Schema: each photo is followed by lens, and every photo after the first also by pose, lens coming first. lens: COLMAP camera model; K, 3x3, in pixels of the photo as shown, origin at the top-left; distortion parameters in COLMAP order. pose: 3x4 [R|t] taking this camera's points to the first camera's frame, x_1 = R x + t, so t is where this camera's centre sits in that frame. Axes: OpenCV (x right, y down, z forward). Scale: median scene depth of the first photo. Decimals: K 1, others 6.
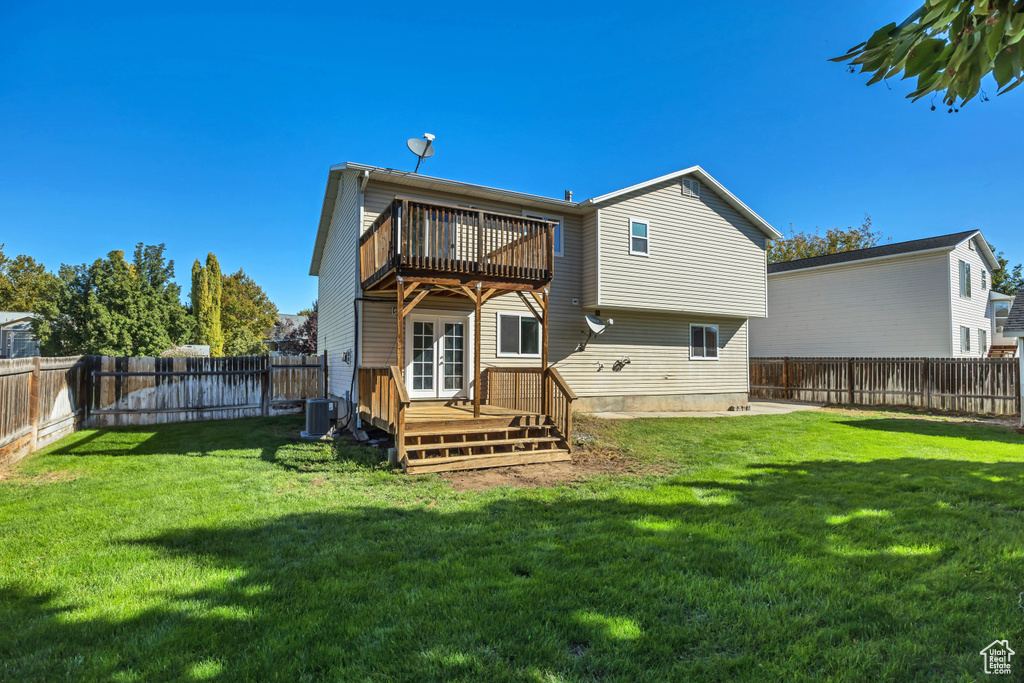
lens RADIAL K [[509.1, 0, 512.1], [0, 509.1, 347.7], [0, 0, 1]] dist [-0.015287, -0.000077]
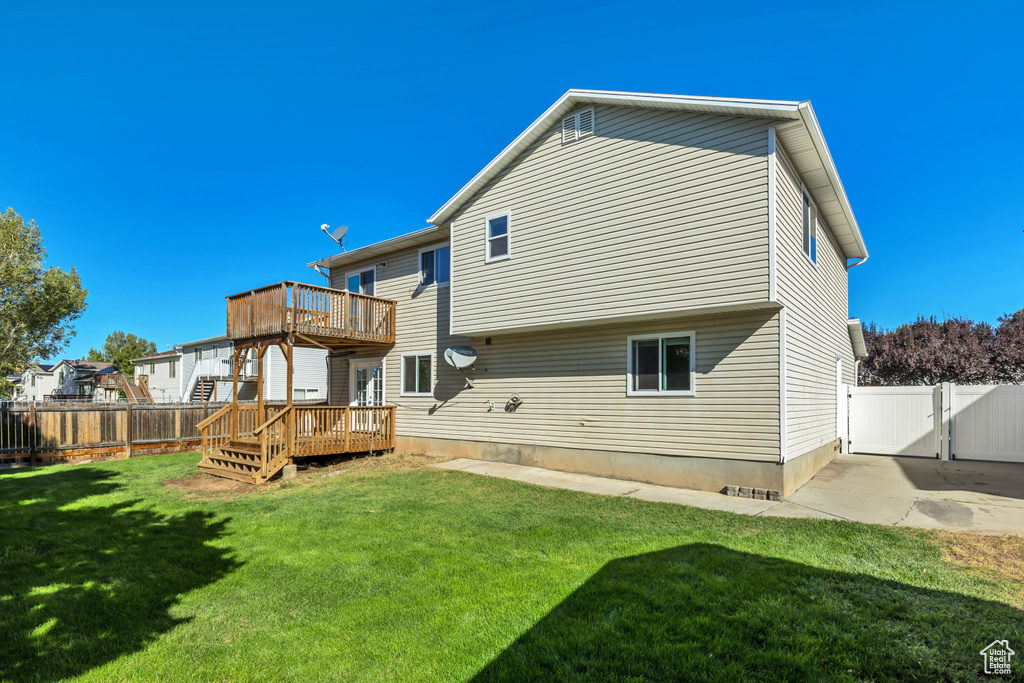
lens RADIAL K [[522.2, 0, 509.9], [0, 522.2, 391.2], [0, 0, 1]] dist [-0.013257, -0.000114]
pose [[0.409884, -0.018006, -0.911960, 0.961668], [0.032346, 0.999463, -0.005195, 0.018629], [0.911564, -0.027369, 0.410246, 0.686160]]
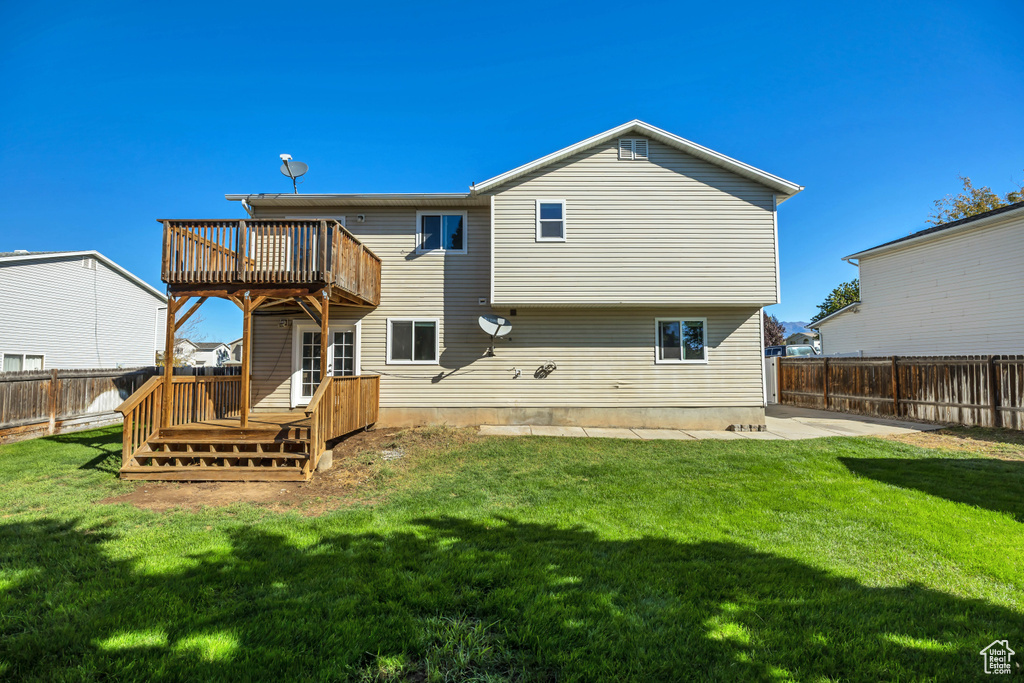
lens RADIAL K [[454.5, 0, 512.0], [0, 454.5, 341.5], [0, 0, 1]] dist [-0.014614, -0.000089]
pose [[0.891523, -0.034206, -0.451682, 0.524475], [0.023421, 0.999292, -0.029450, 0.005491], [0.452369, 0.015677, 0.891693, 0.298215]]
